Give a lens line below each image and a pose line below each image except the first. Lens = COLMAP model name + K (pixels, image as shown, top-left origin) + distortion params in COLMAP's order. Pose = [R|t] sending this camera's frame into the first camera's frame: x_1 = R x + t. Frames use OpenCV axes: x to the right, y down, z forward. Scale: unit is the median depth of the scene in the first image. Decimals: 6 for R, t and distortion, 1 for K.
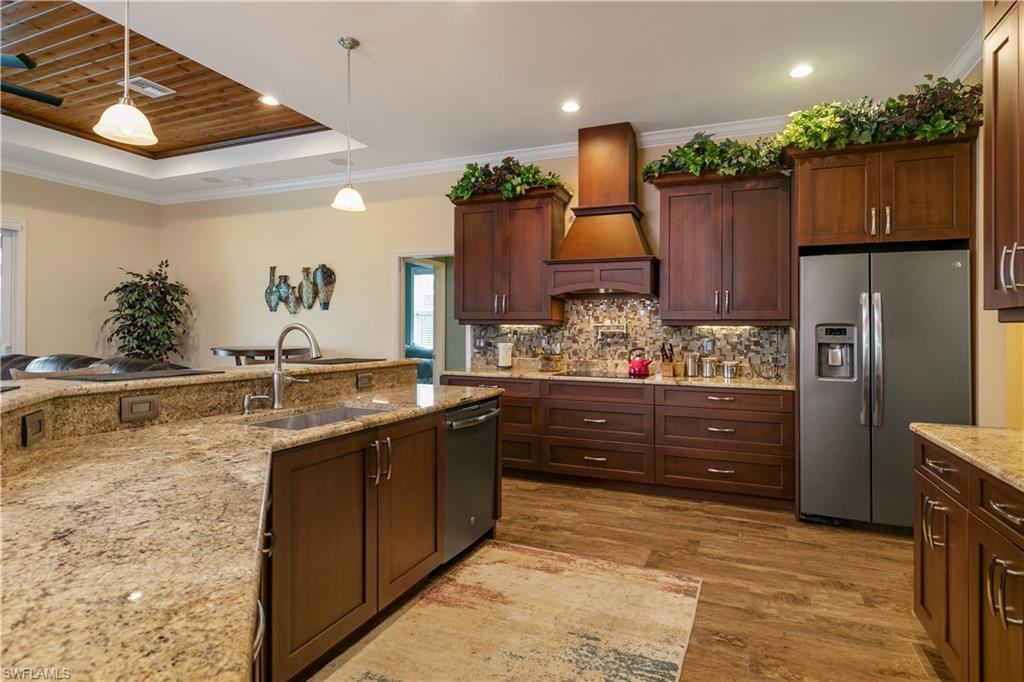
lens RADIAL K [[545.0, 0, 507.1], [0, 545.0, 338.6], [0, 0, 1]] dist [-0.003685, -0.000052]
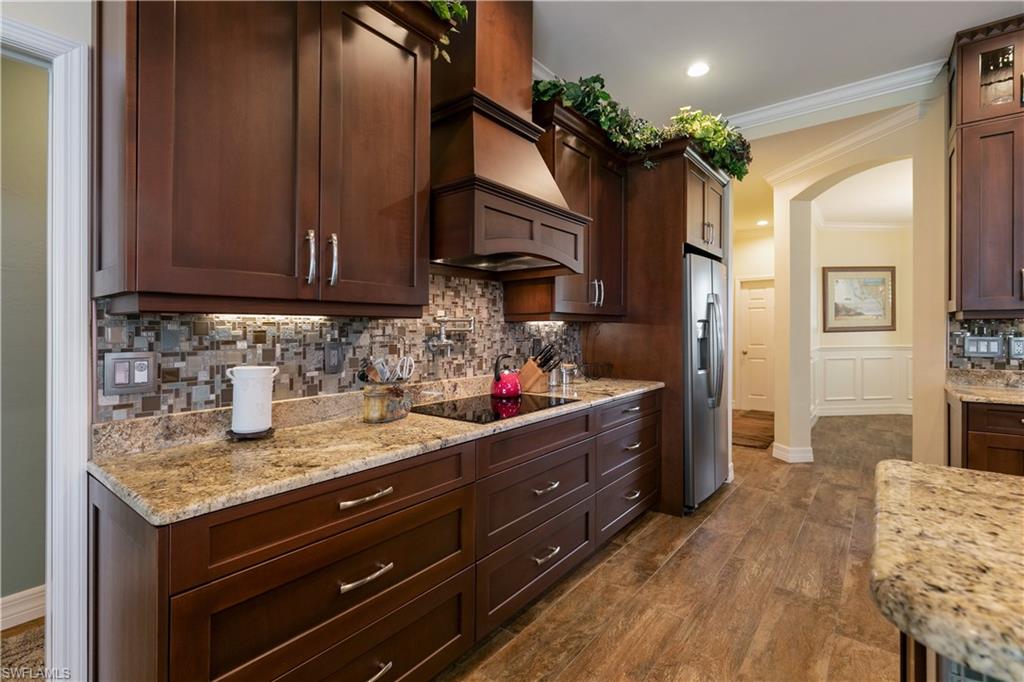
lens RADIAL K [[465.0, 0, 513.8], [0, 465.0, 325.9], [0, 0, 1]] dist [0.003801, -0.000631]
pose [[0.254883, -0.001395, 0.966971, -0.292119], [0.023017, 0.999724, -0.004625, -0.014842], [-0.966698, 0.023435, 0.254845, 0.843489]]
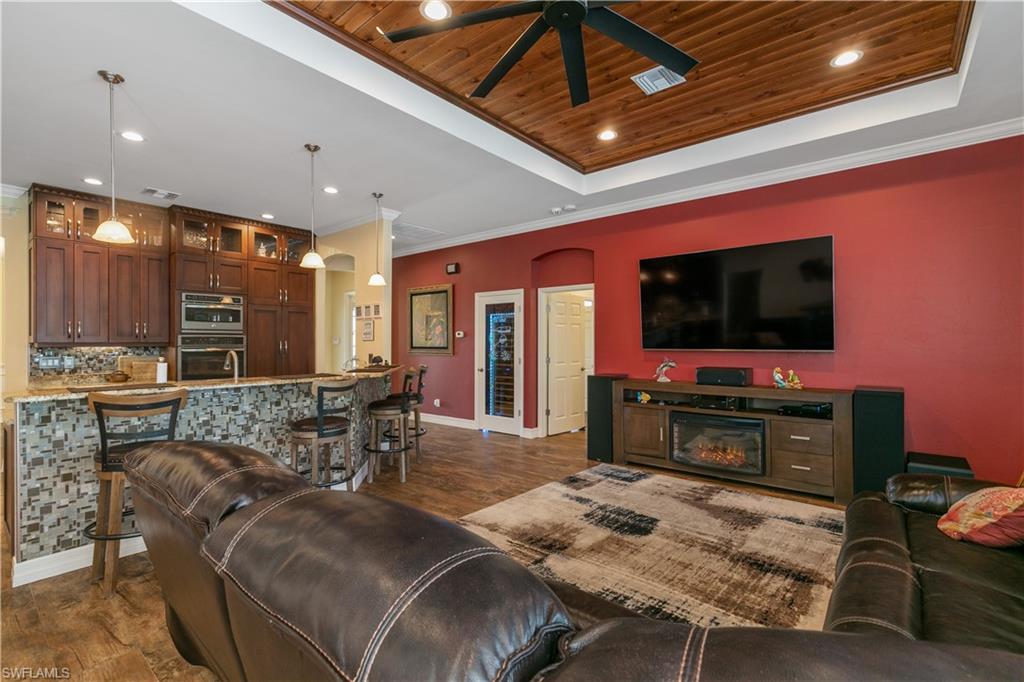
lens RADIAL K [[465.0, 0, 513.3], [0, 465.0, 349.9], [0, 0, 1]] dist [0.003801, -0.000631]
pose [[-0.963495, -0.003093, 0.267709, -0.859459], [0.005067, 0.999543, 0.029786, -0.031852], [-0.267679, 0.030055, -0.963039, 1.153414]]
